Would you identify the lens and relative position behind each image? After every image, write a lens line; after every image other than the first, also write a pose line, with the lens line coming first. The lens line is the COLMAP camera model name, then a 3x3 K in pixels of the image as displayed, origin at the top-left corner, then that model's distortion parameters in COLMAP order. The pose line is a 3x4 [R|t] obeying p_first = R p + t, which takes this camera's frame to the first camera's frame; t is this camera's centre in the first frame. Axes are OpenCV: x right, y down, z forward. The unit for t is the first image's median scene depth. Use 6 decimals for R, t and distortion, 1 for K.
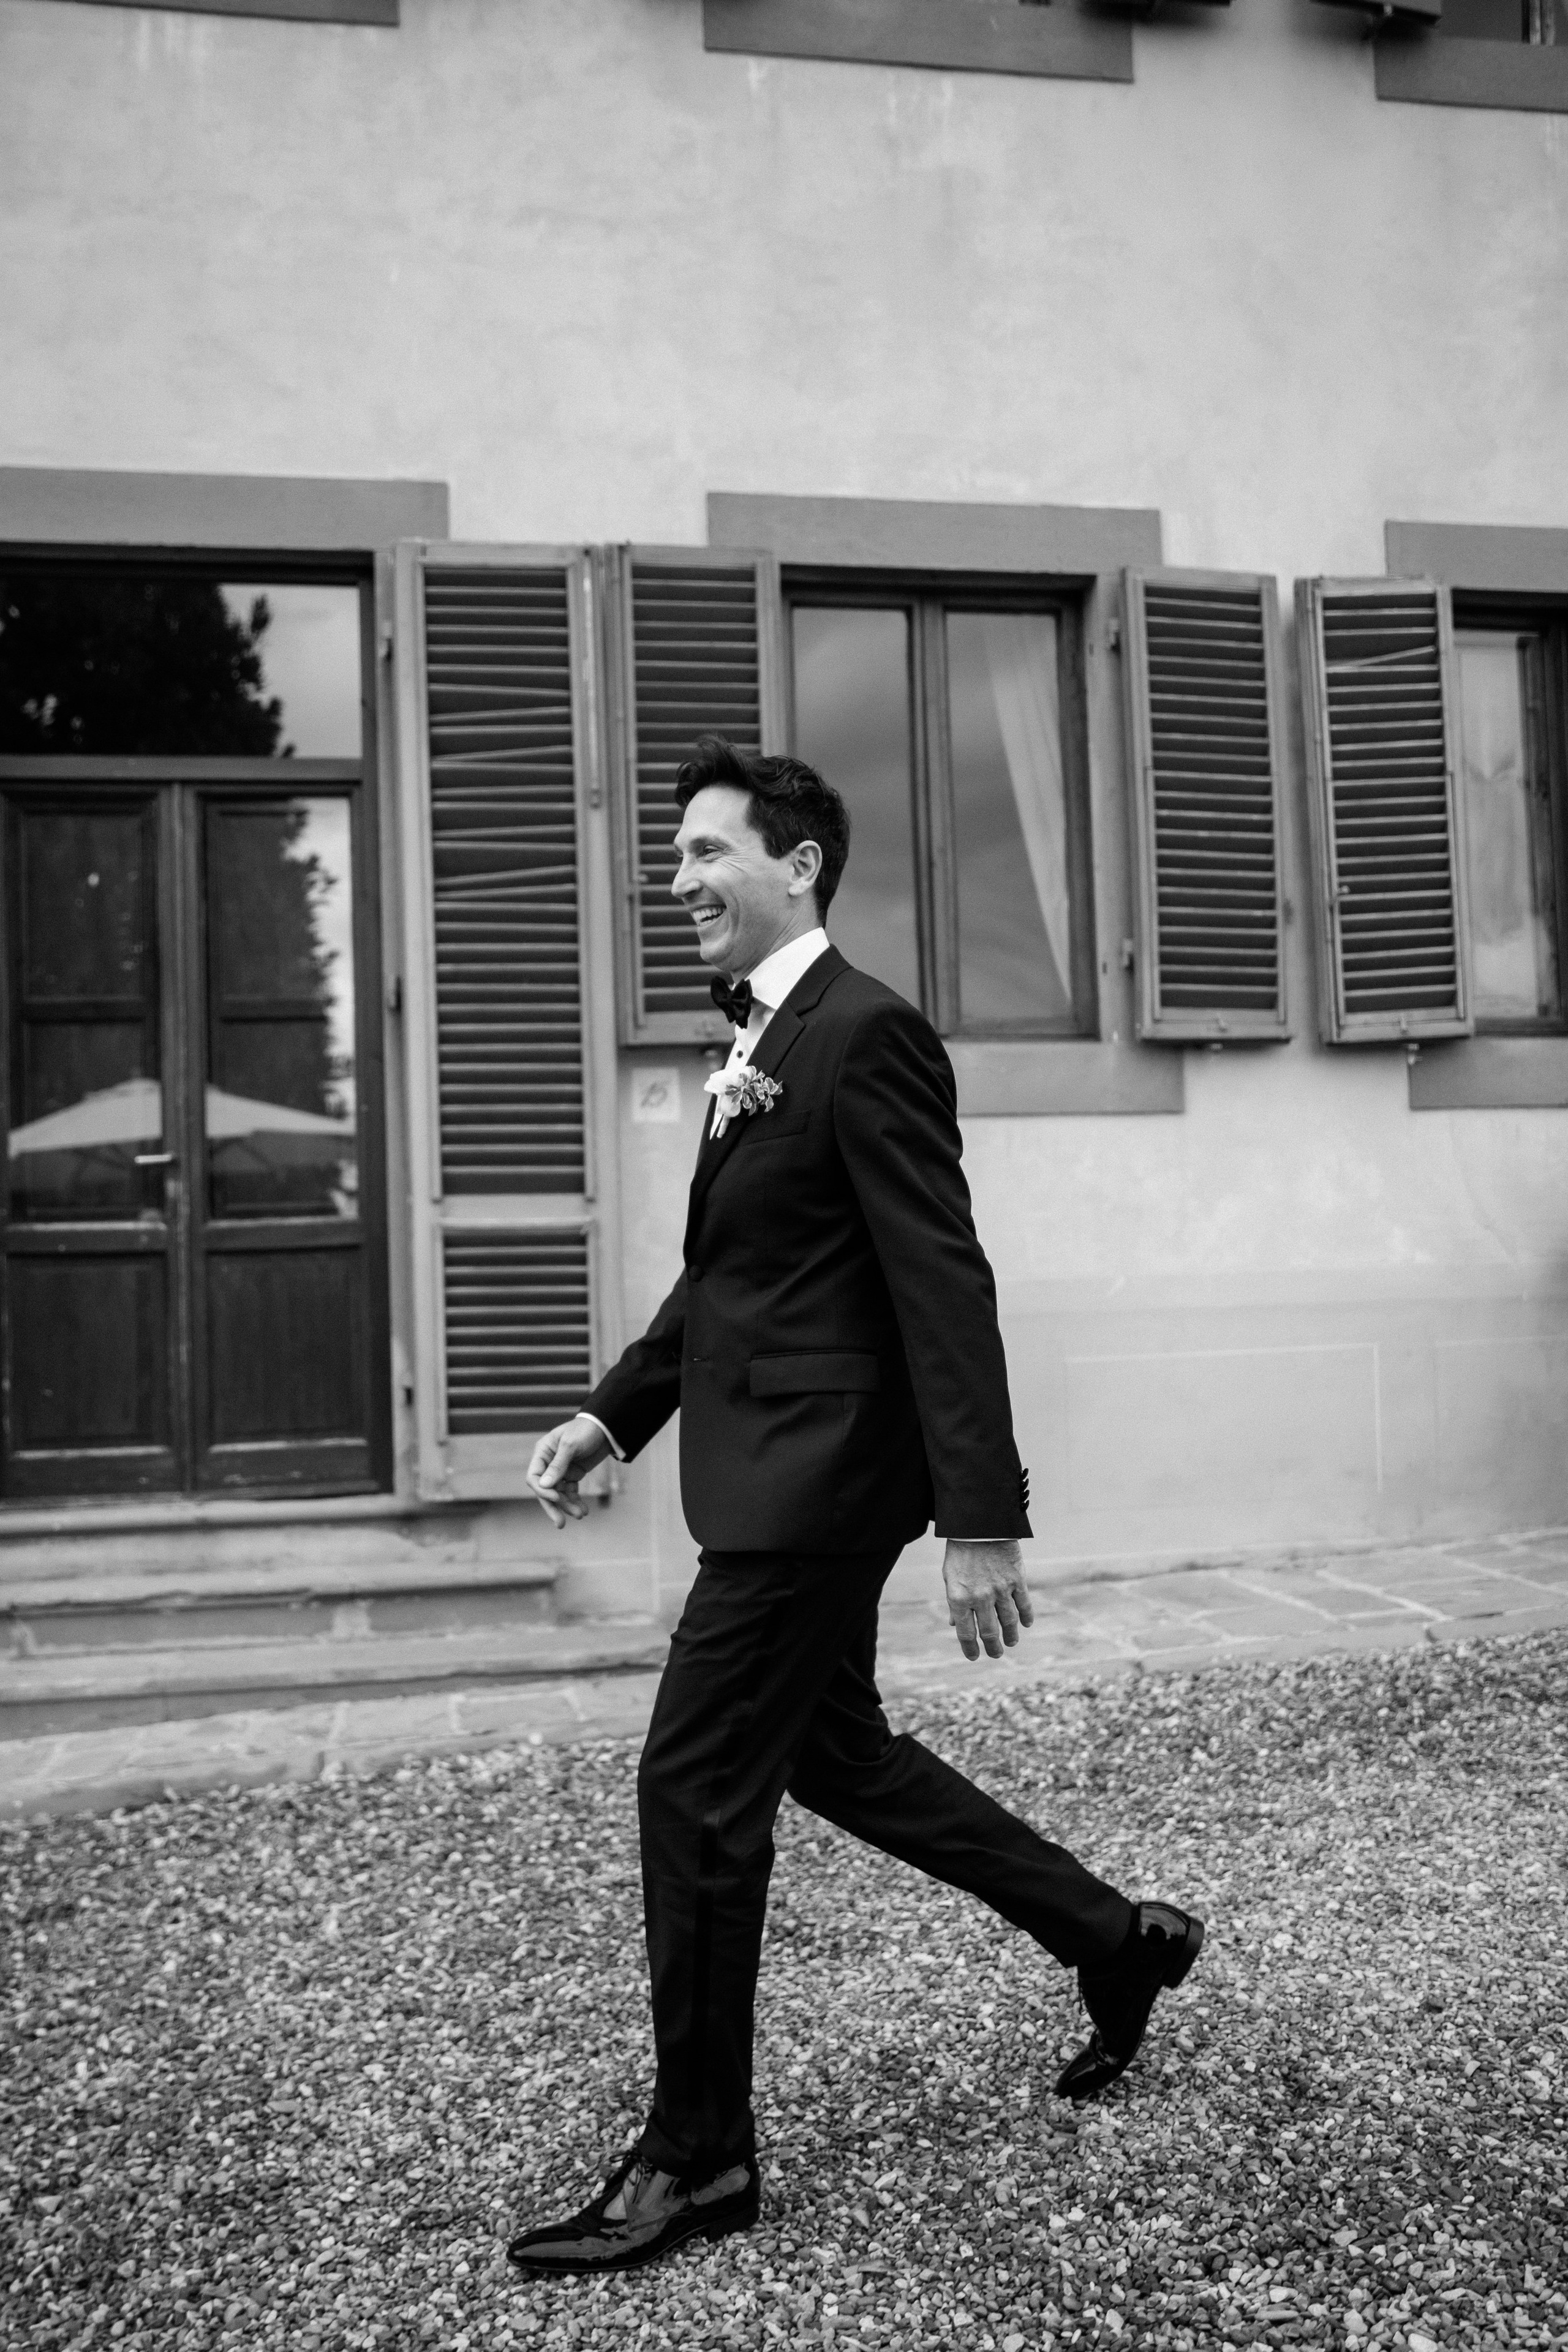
lens RADIAL K [[2059.4, 0, 784.0], [0, 2059.4, 1176.0], [0, 0, 1]] dist [-0.136149, 0.129236]
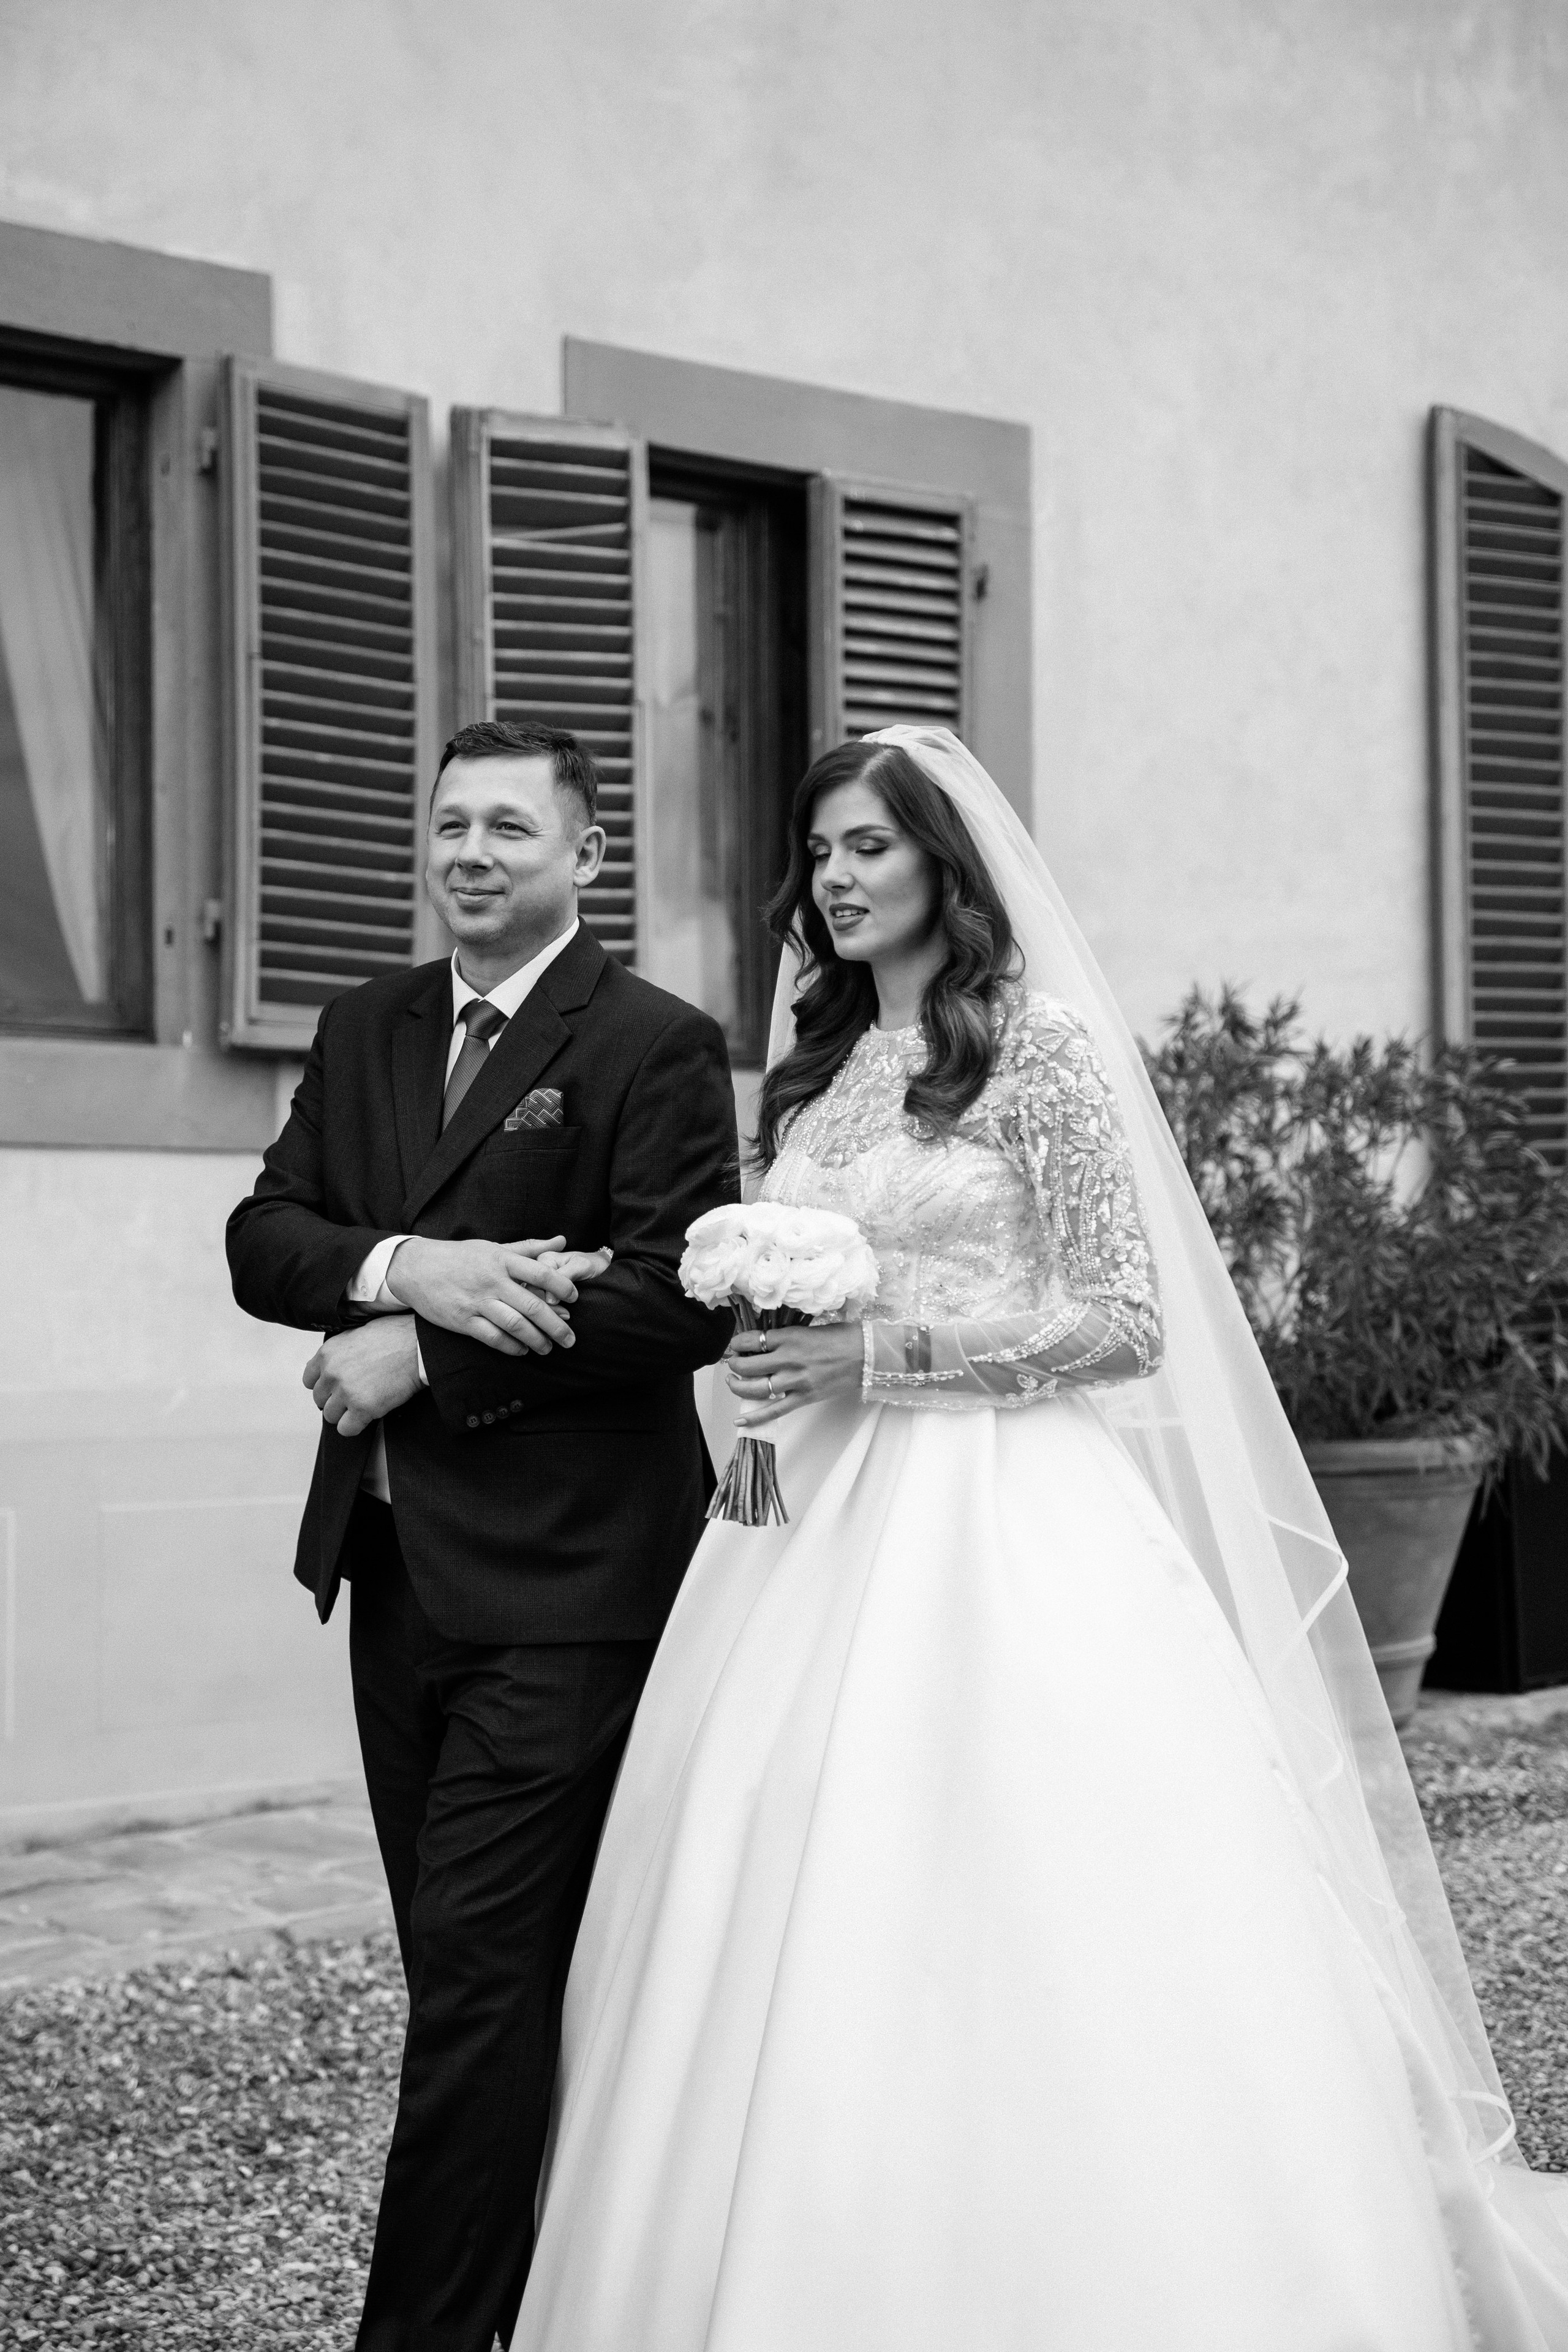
lens RADIAL K [[3711.6, 0, 784.0], [0, 3711.6, 1176.0], [0, 0, 1]] dist [-0.012862, 0.003895]
pose [[0.860687, 0.041918, 0.507406, -0.296514], [-0.036284, 0.999121, -0.020992, -0.002921], [-0.507840, -0.000343, 0.861452, -0.177515]]
